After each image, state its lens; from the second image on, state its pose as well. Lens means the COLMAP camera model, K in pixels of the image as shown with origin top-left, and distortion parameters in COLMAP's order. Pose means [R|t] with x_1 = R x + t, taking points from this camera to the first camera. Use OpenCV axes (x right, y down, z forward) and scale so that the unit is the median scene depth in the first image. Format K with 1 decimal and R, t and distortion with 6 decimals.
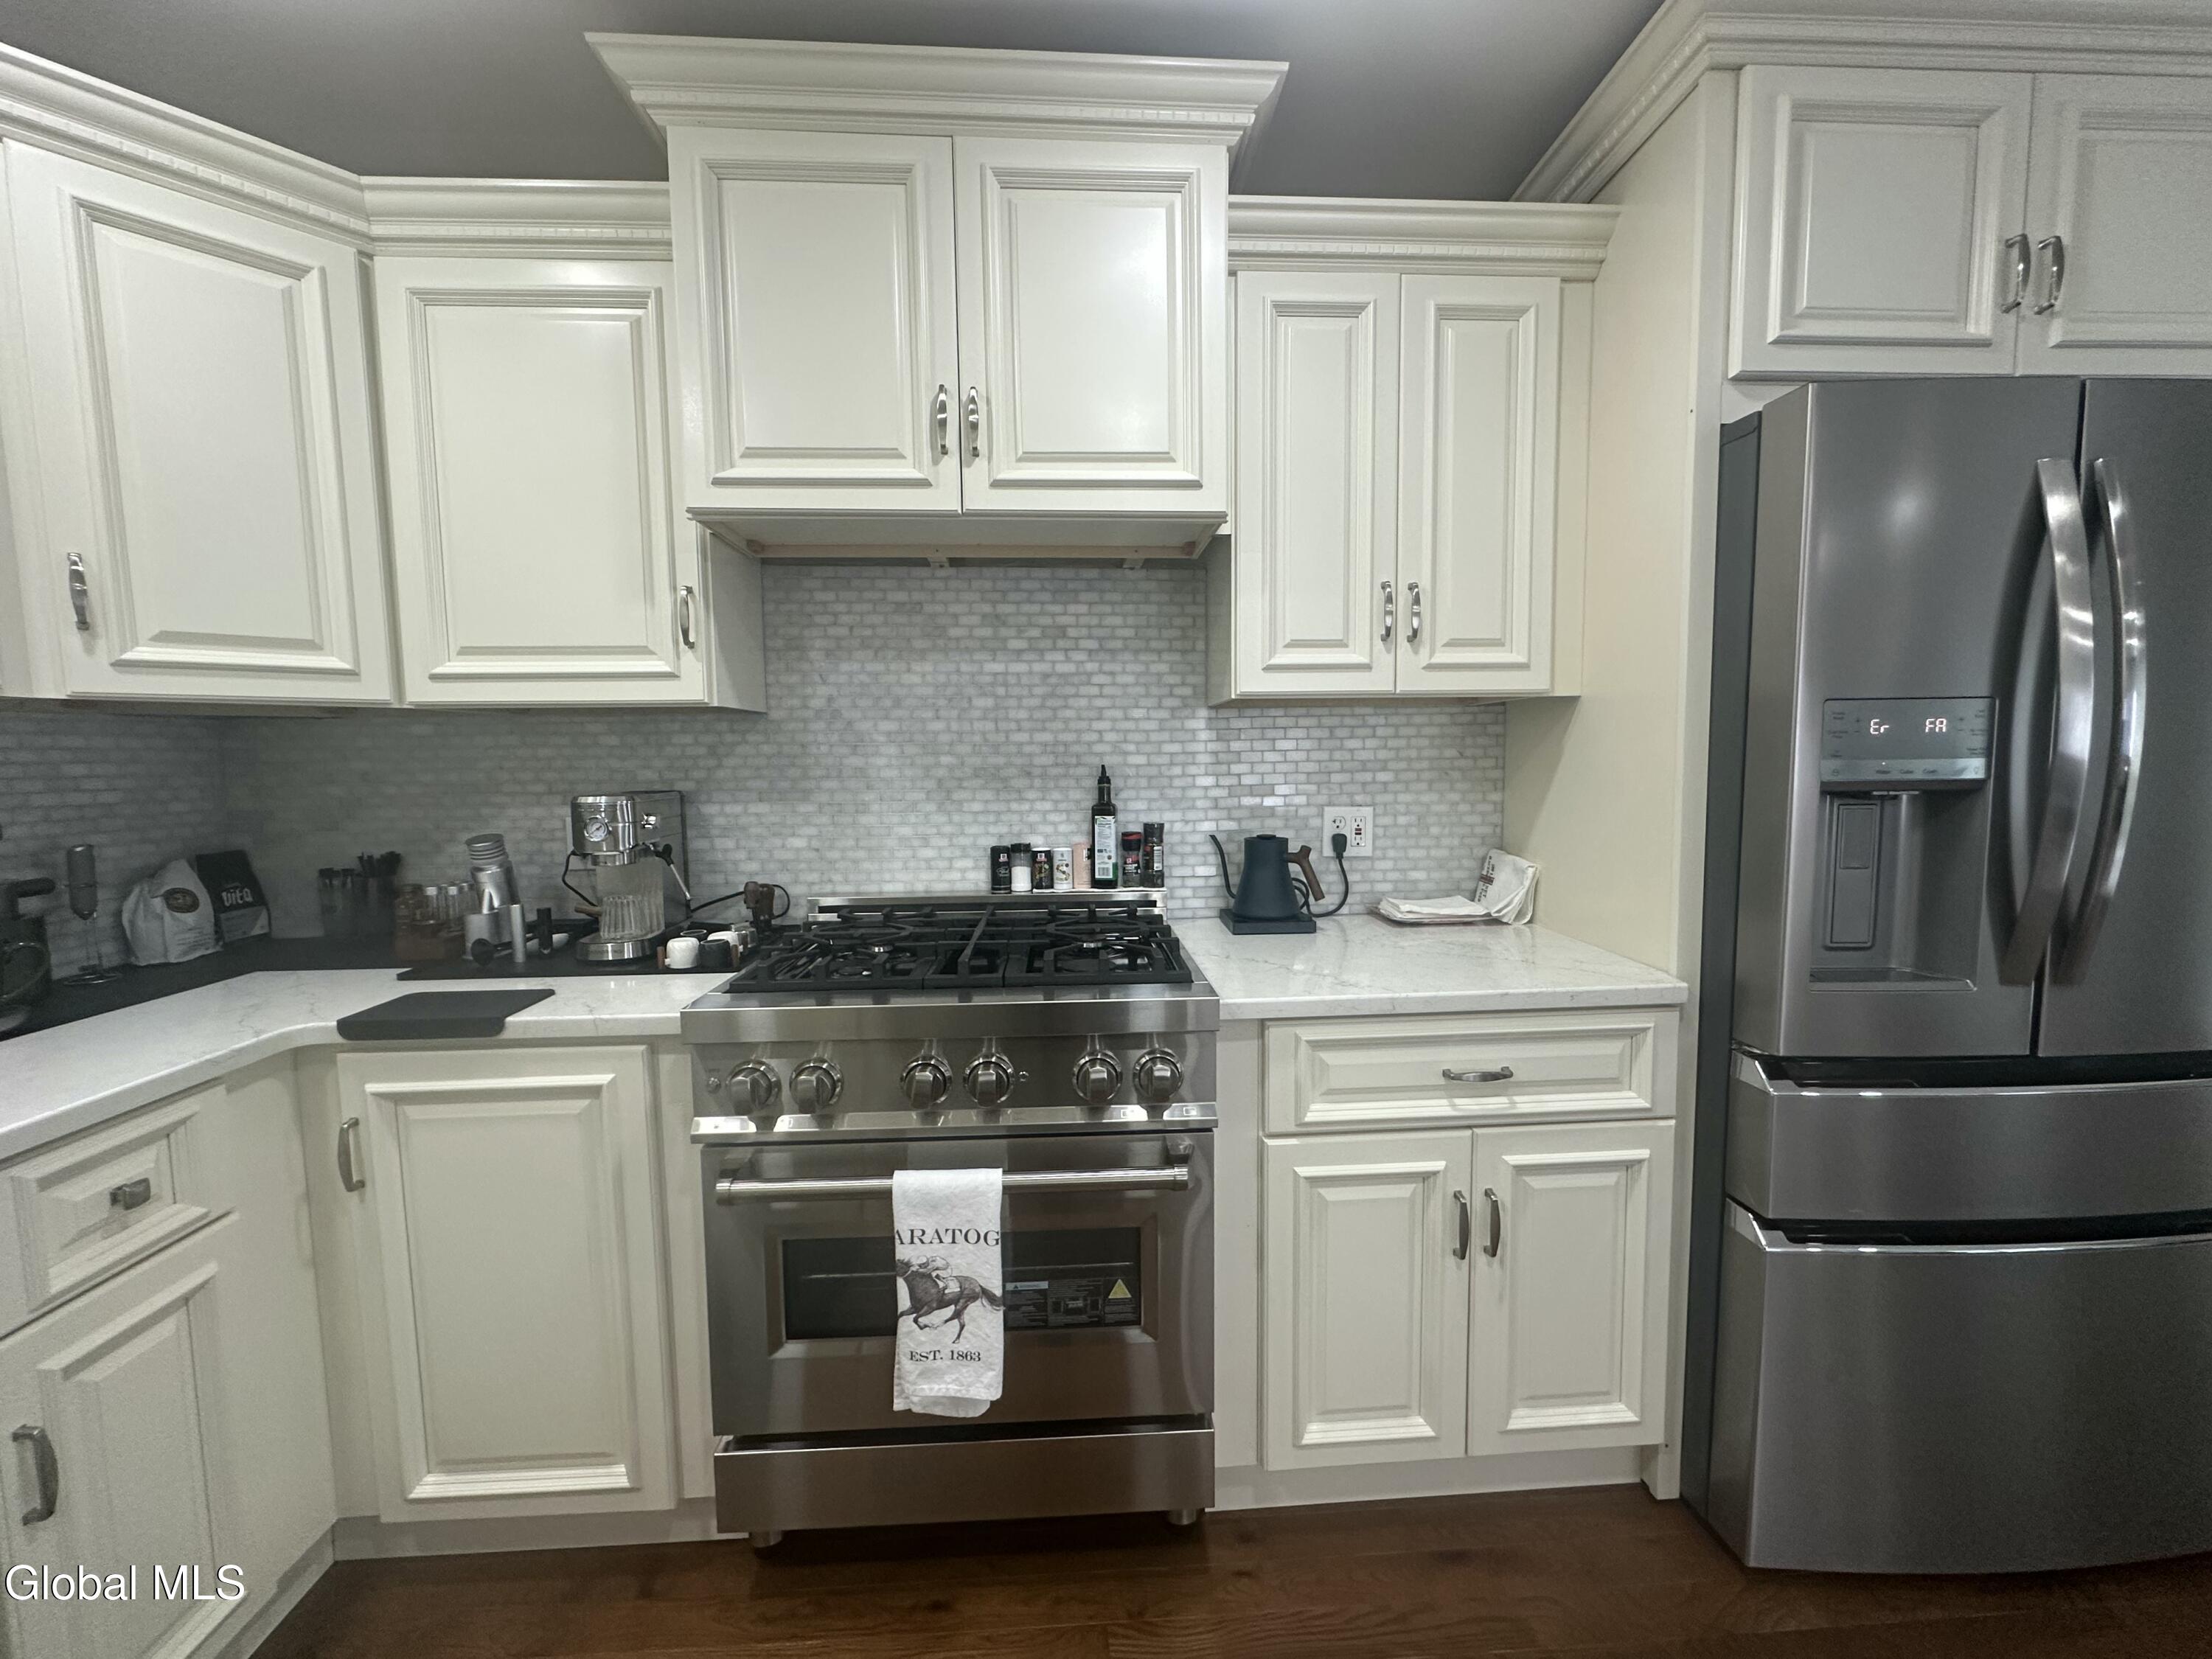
lens RADIAL K [[885.2, 0, 1108.8], [0, 885.2, 826.6], [0, 0, 1]] dist [-0.000131, 0.000309]
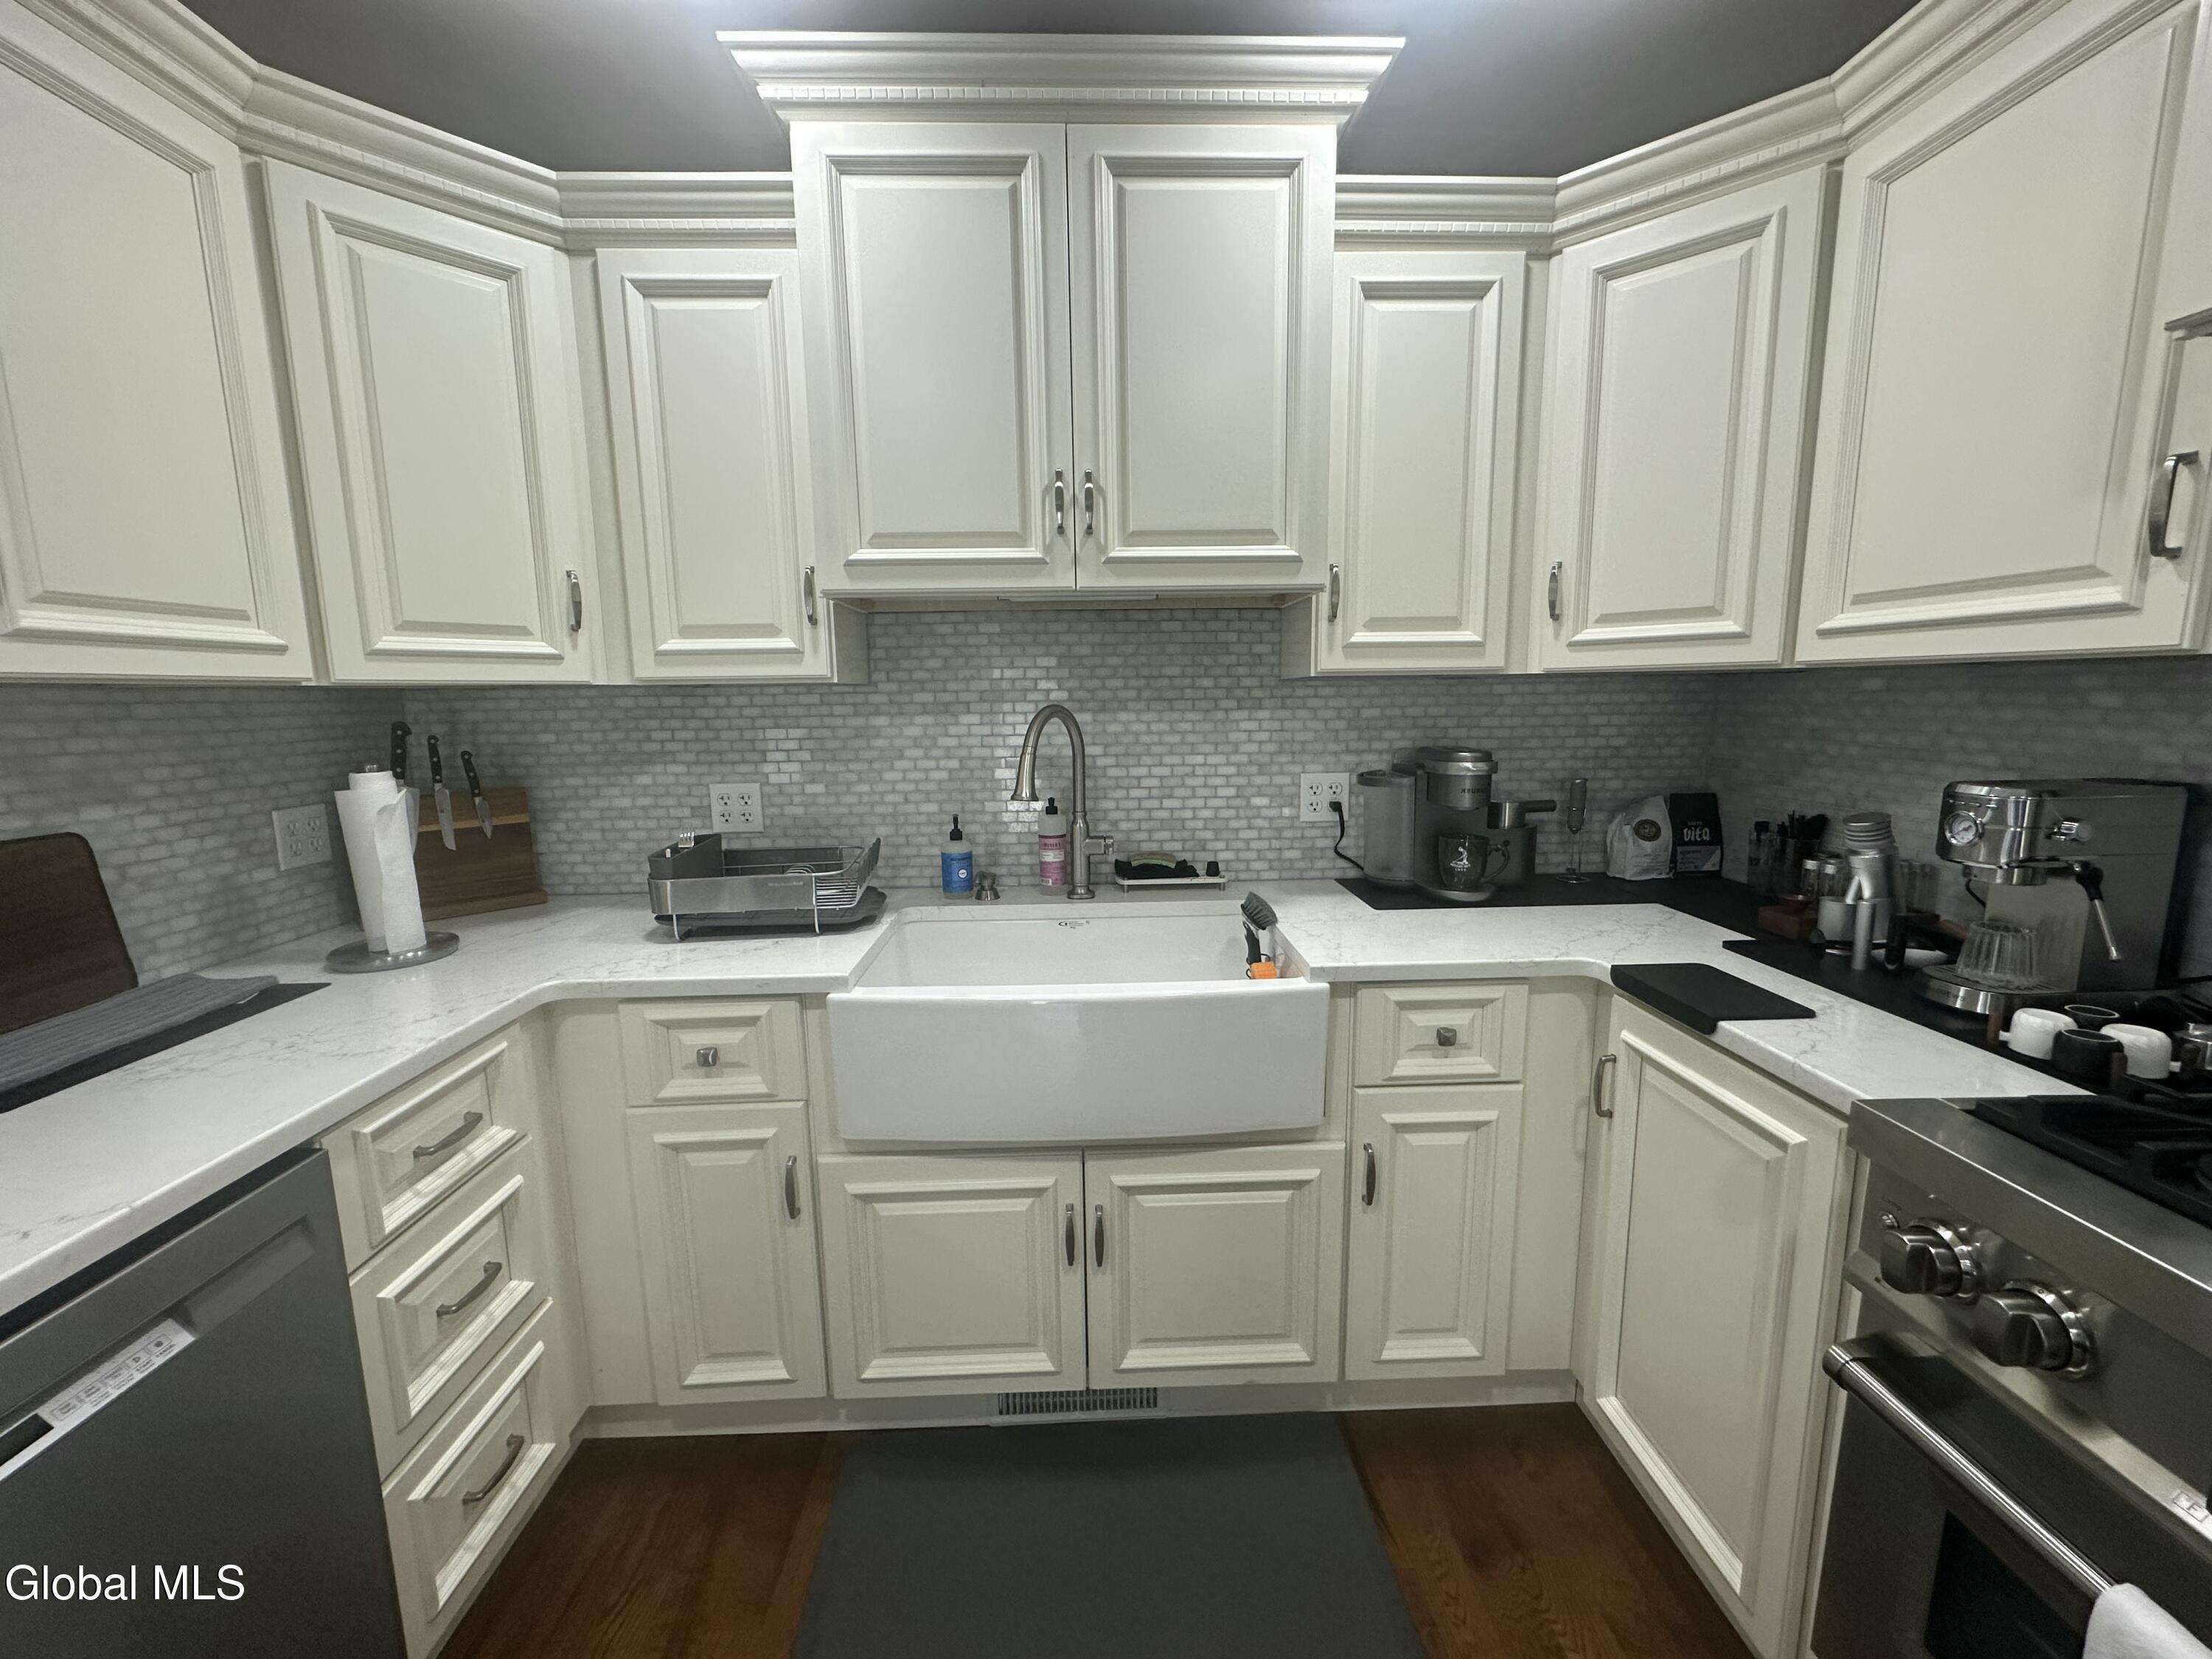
lens RADIAL K [[885.2, 0, 1103.0], [0, 885.2, 827.5], [0, 0, 1]] dist [-0.000131, 0.000309]
pose [[-0.022262, 0.161623, -0.986601, 0.174695], [-0.067587, 0.984345, 0.162778, -0.074115], [0.997465, 0.070305, -0.010990, 0.308165]]
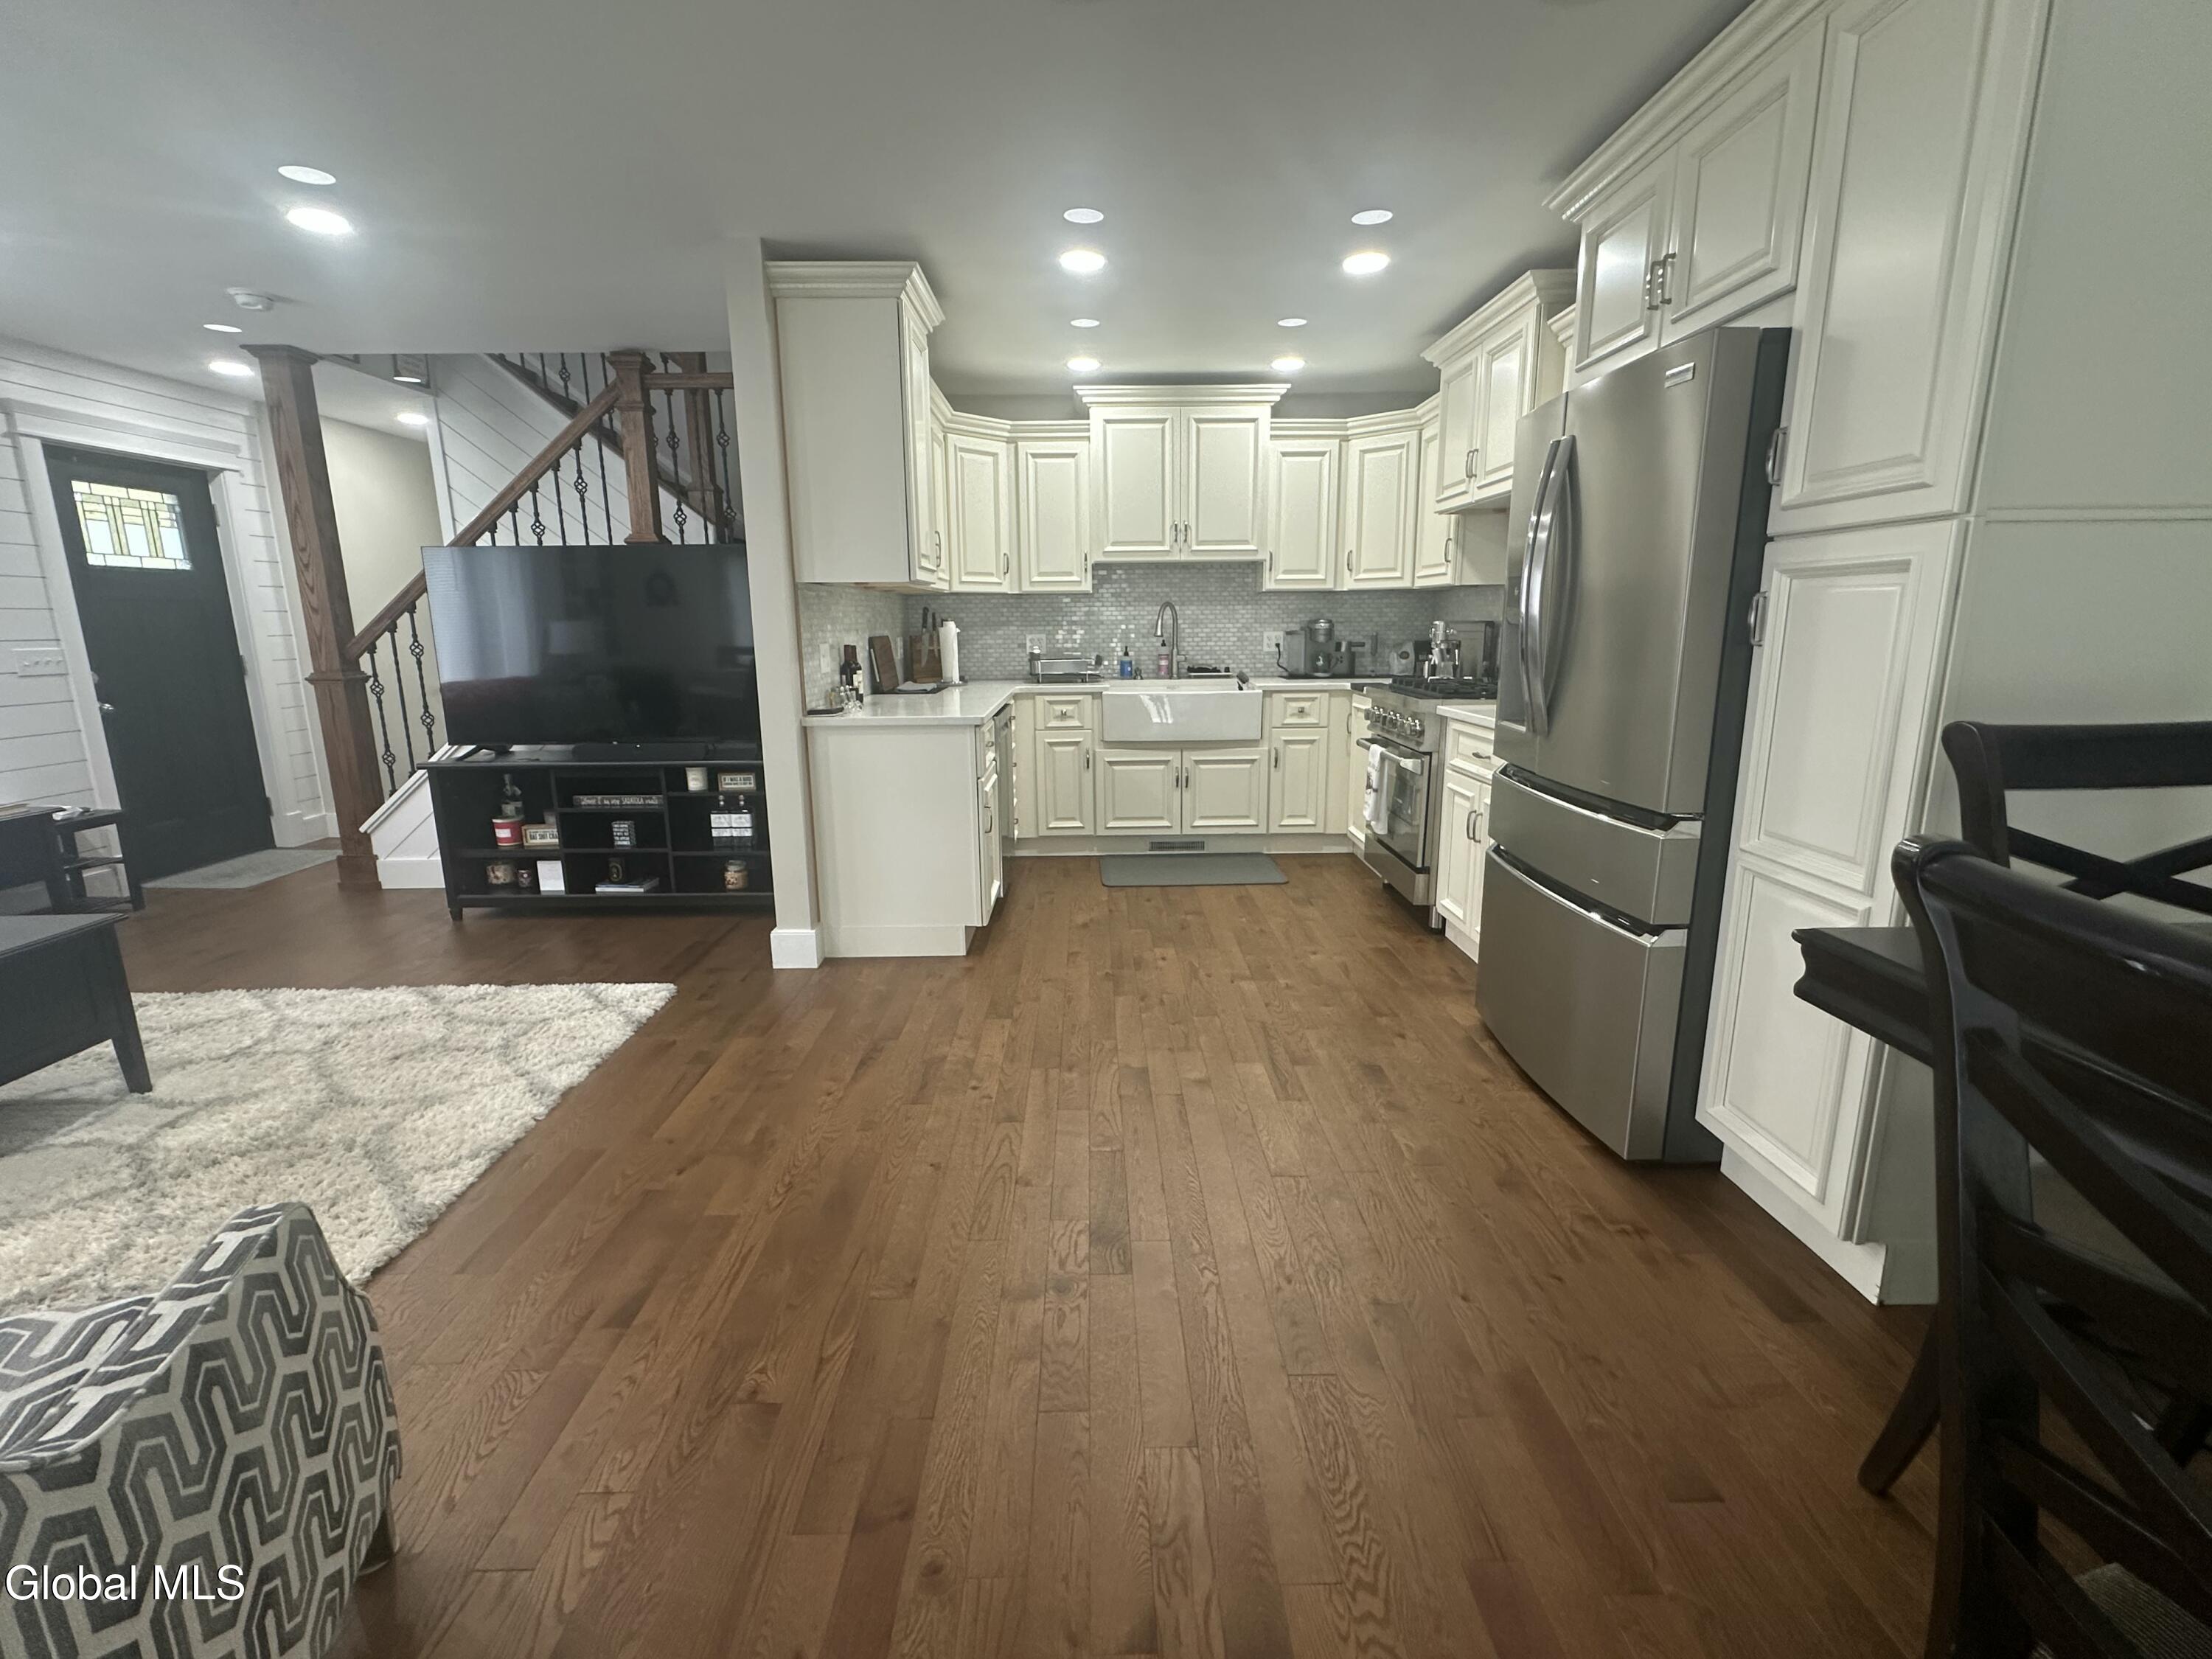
lens RADIAL K [[971.9, 0, 1113.2], [0, 971.9, 826.1], [0, 0, 1]] dist [0.002149, -0.000201]
pose [[-0.028440, 0.227484, -0.973366, 2.552607], [-0.071437, 0.970808, 0.228973, -0.041818], [0.997040, 0.076047, -0.011359, 0.123701]]
